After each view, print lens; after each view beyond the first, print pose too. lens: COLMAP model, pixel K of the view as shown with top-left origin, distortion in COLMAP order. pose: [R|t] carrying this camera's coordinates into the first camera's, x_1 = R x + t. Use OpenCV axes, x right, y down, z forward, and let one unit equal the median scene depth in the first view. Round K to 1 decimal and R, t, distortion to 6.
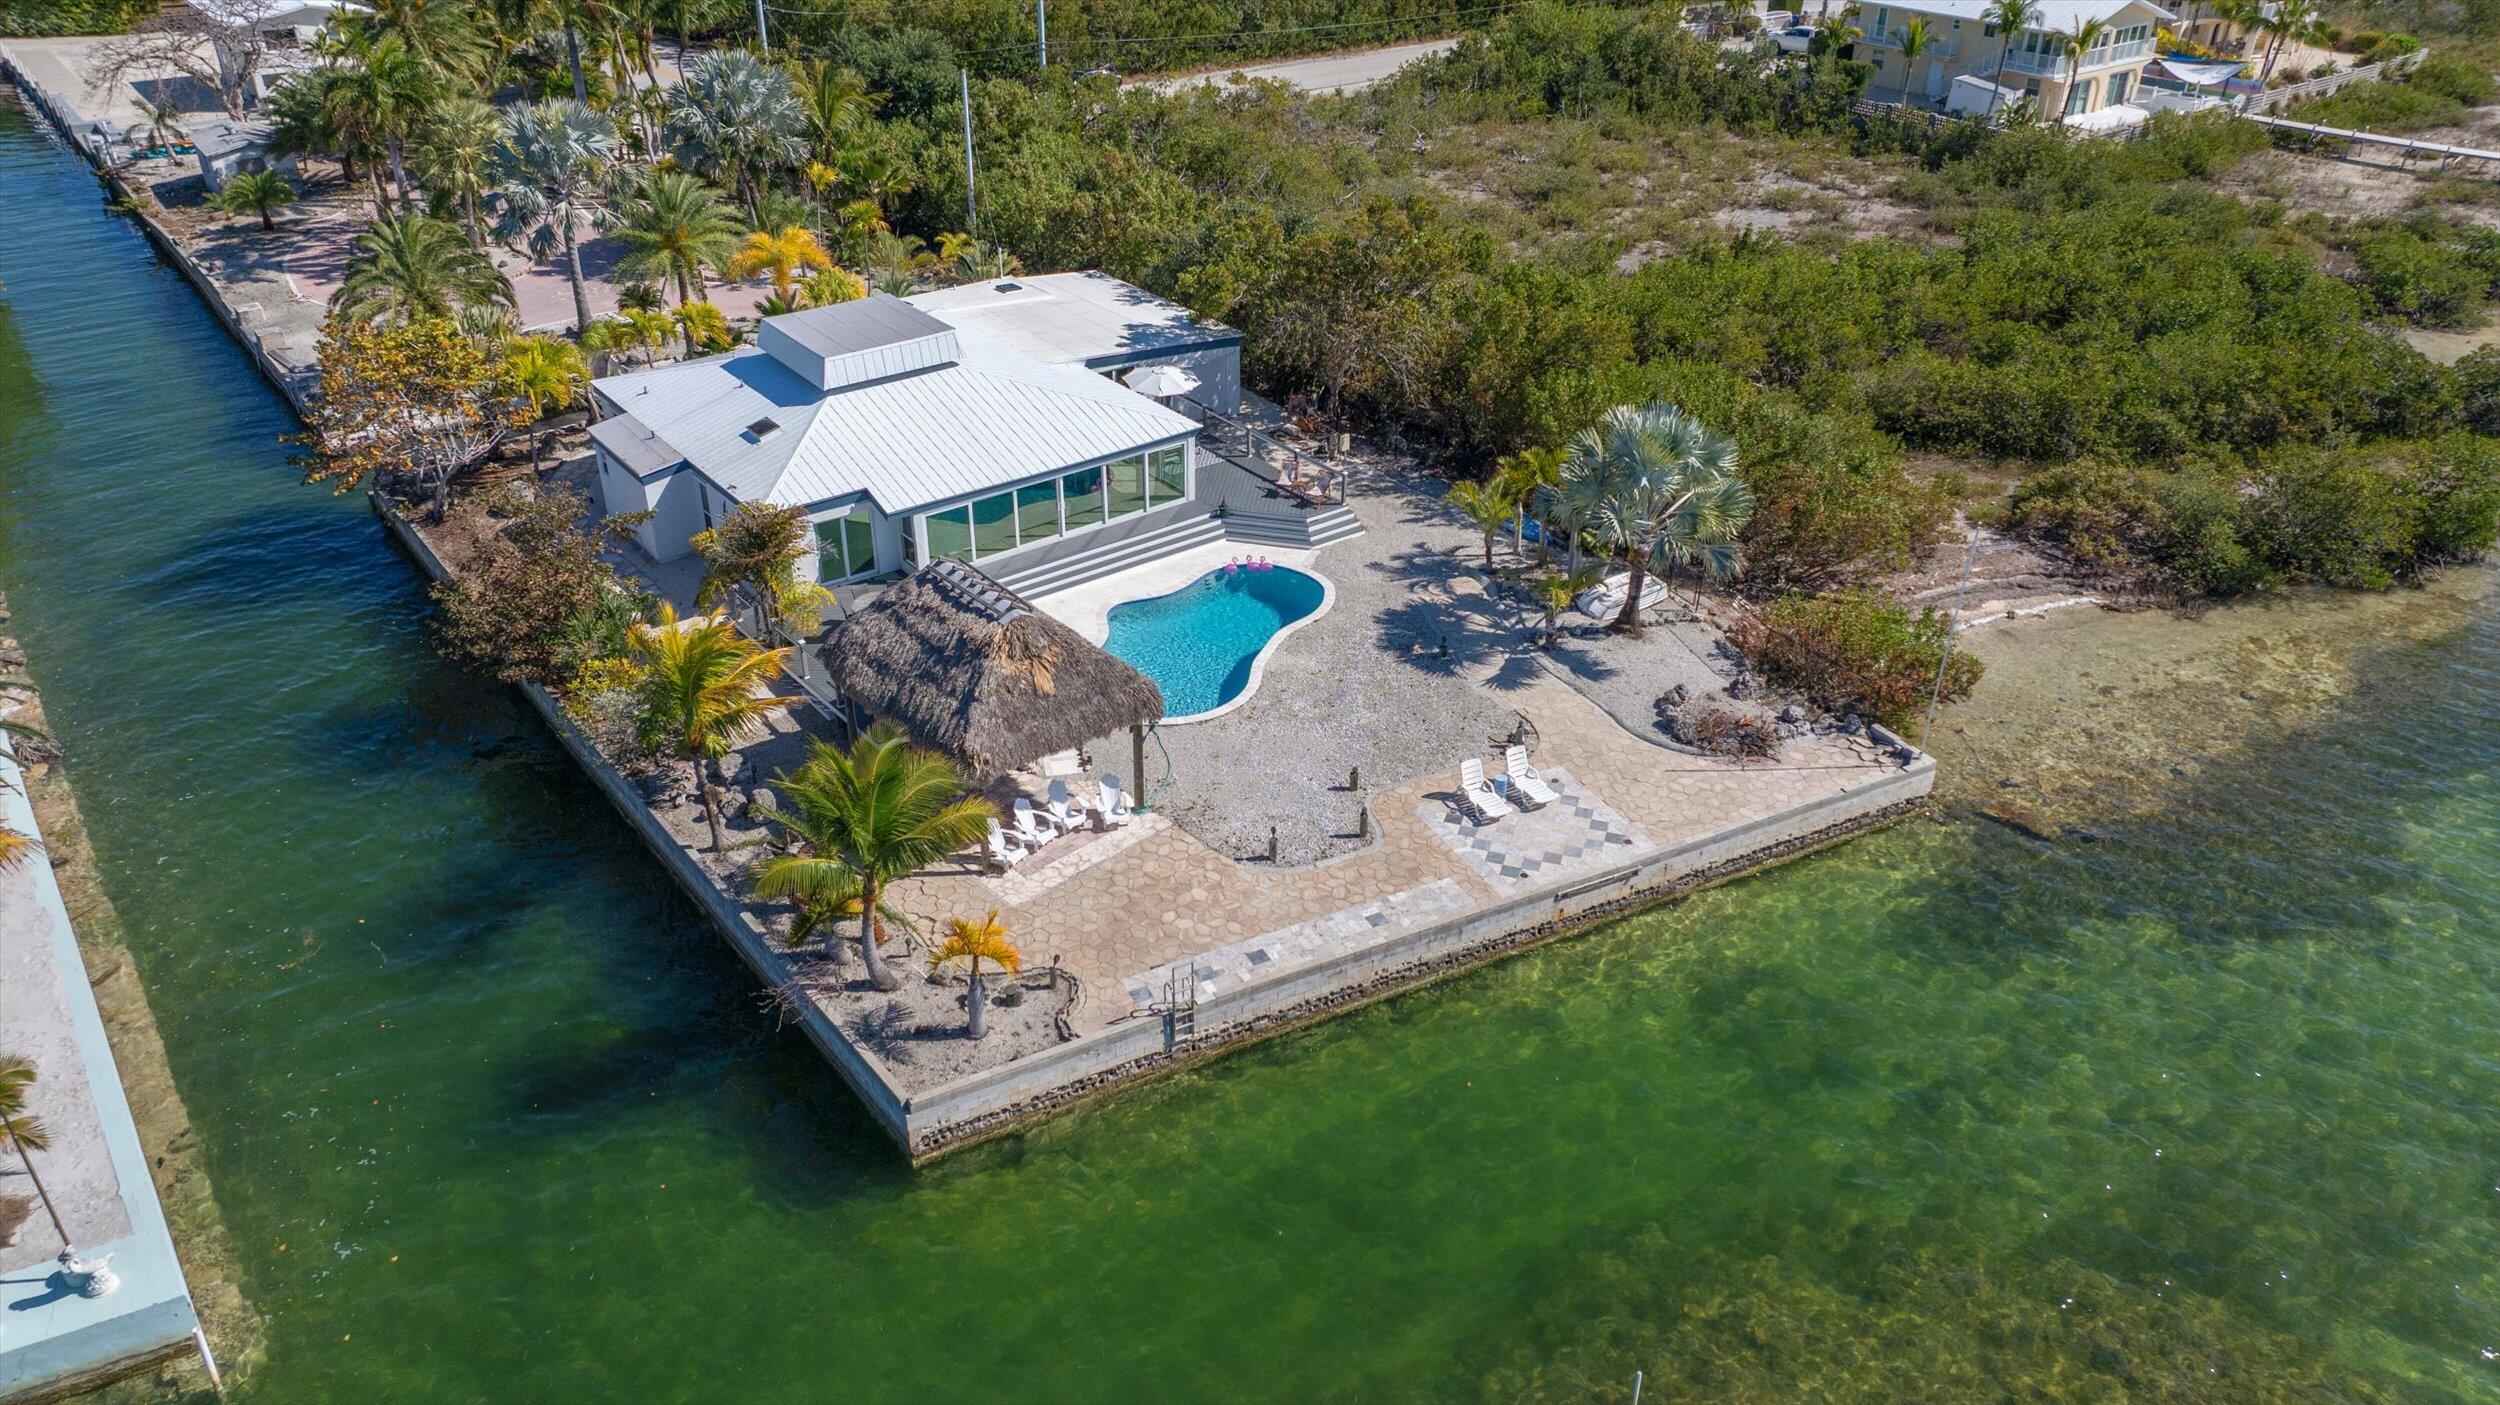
lens RADIAL K [[1743.6, 0, 1290.2], [0, 1743.6, 705.7], [0, 0, 1]] dist [-0.004007, 0.028404]
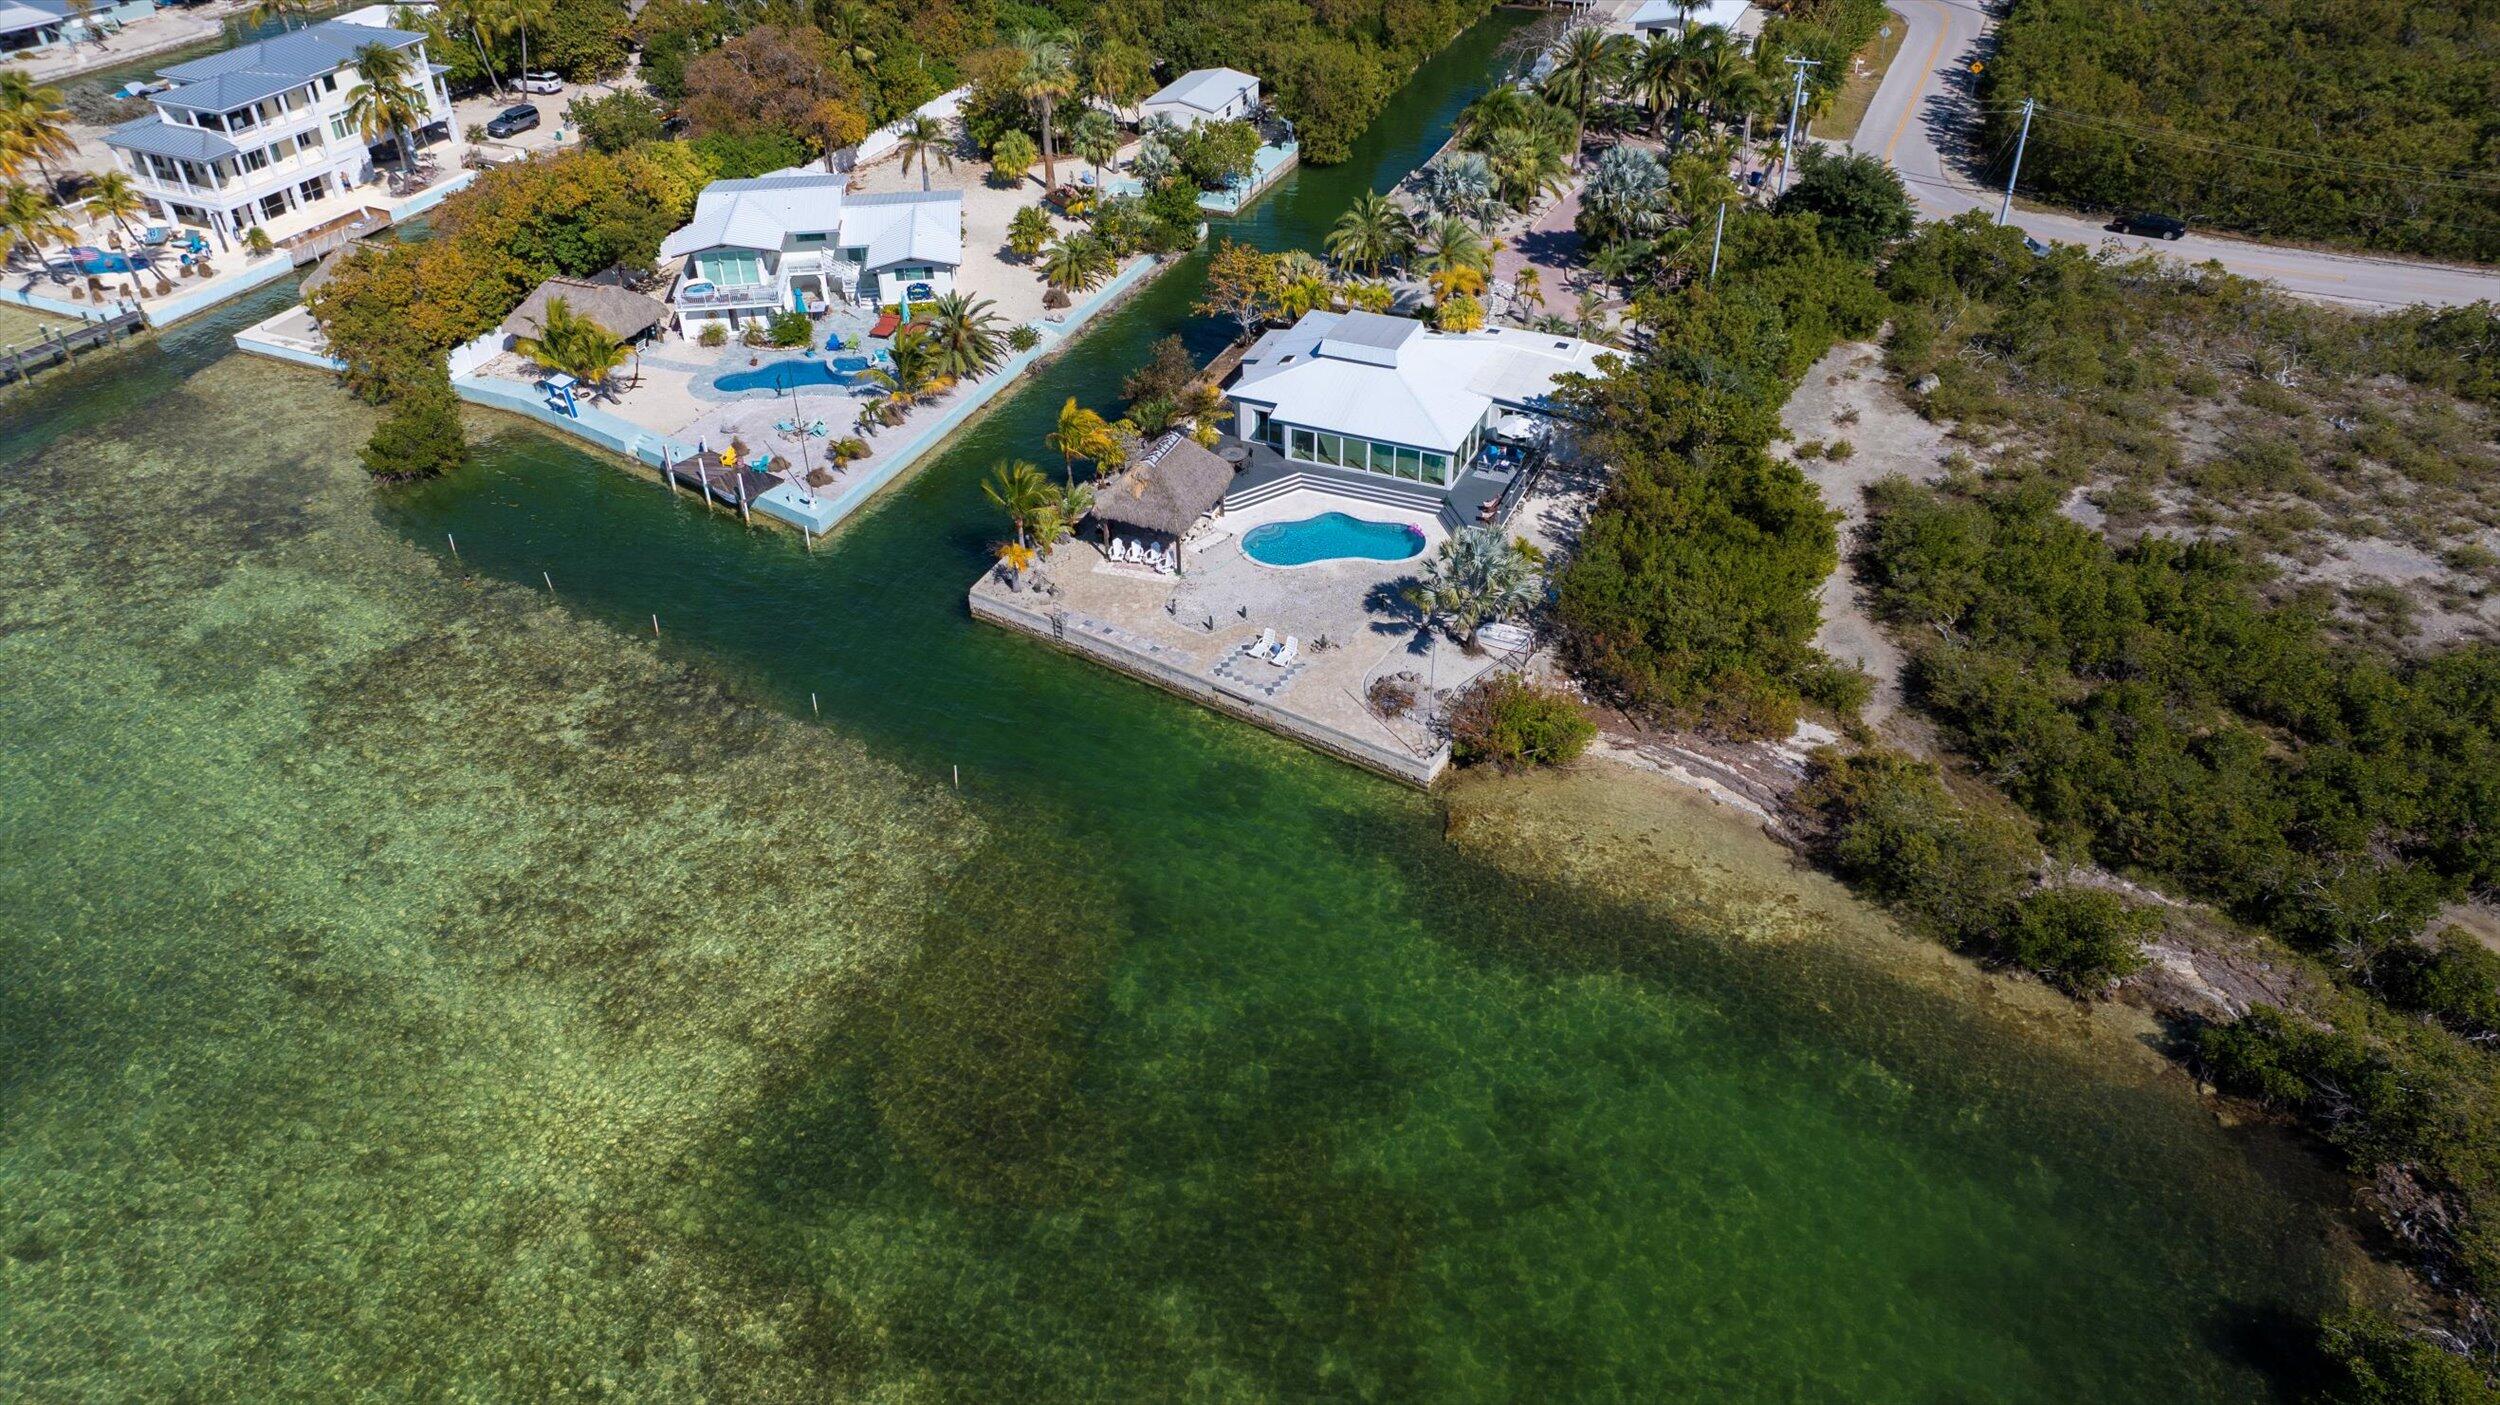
lens RADIAL K [[1749.7, 0, 1259.1], [0, 1749.7, 704.3], [0, 0, 1]] dist [-0.035794, 0.030377]
pose [[0.465966, 0.499772, -0.730139, 1.369996], [-0.431925, 0.848679, 0.305262, -0.428198], [0.772215, 0.173124, 0.611320, -0.188681]]
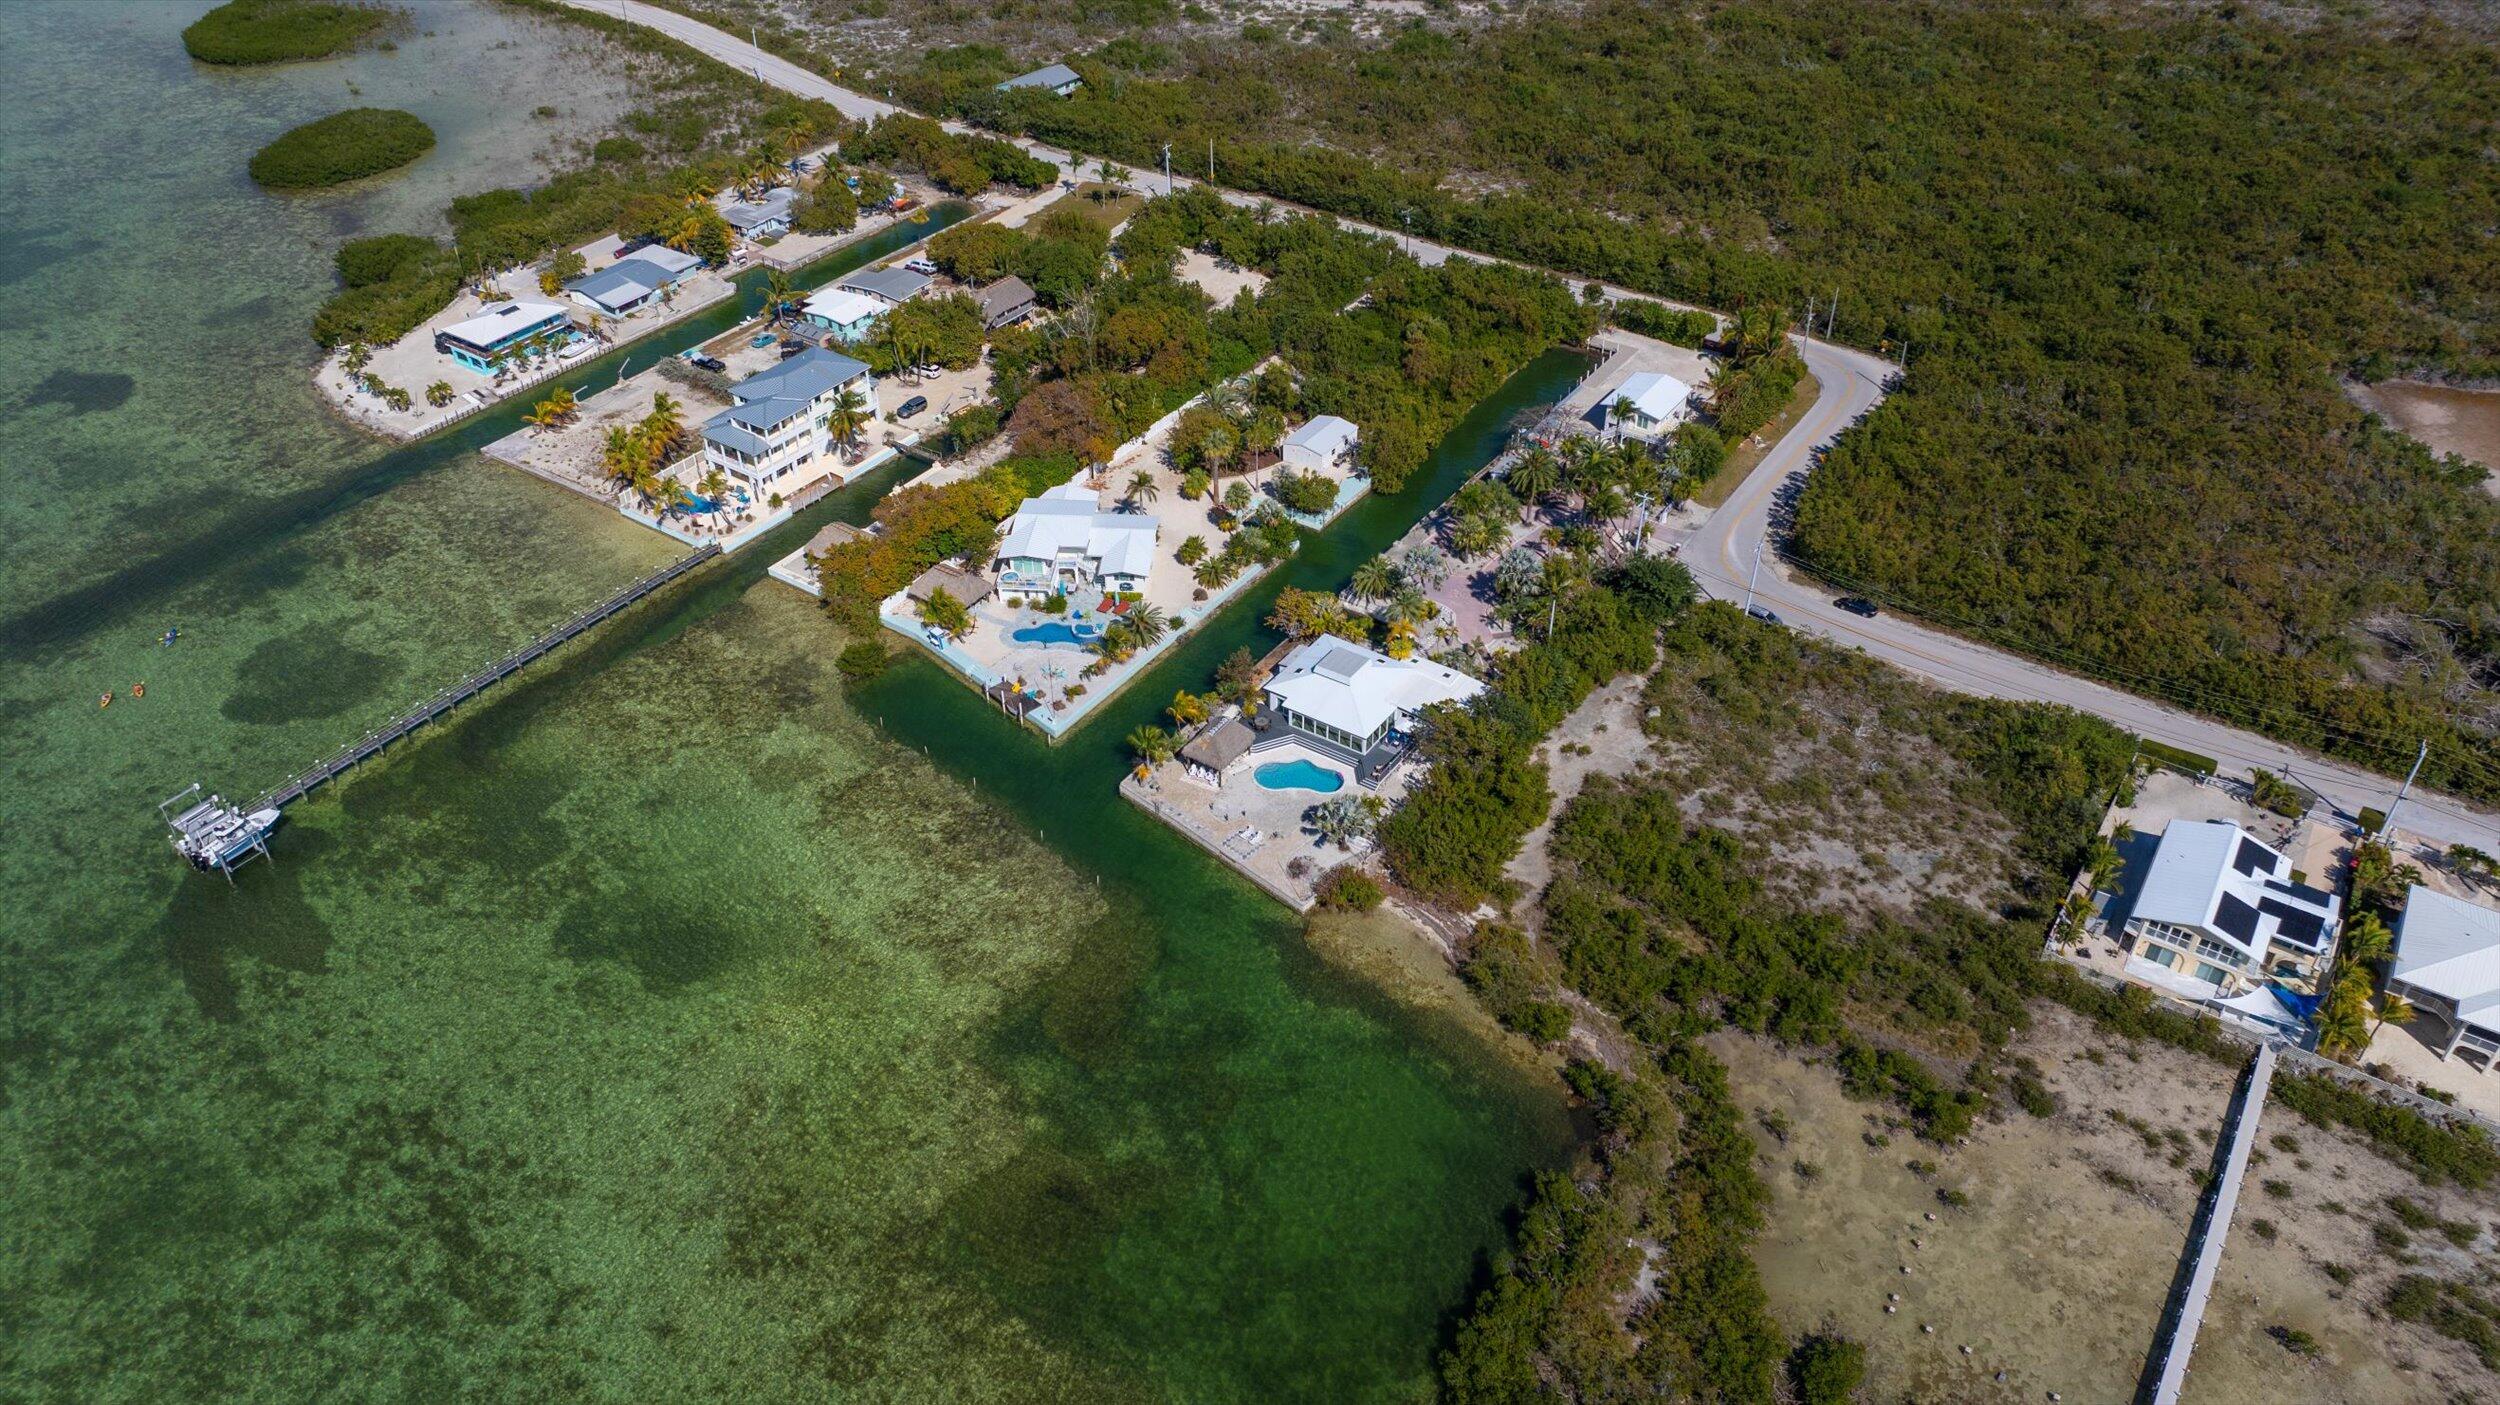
lens RADIAL K [[1810.8, 0, 1248.7], [0, 1810.8, 626.0], [0, 0, 1]] dist [-0.002290, 0.000254]
pose [[0.294284, 0.528427, -0.796343, 2.886359], [-0.475821, 0.803640, 0.357432, -1.662426], [0.828850, 0.273730, 0.487935, -1.117652]]
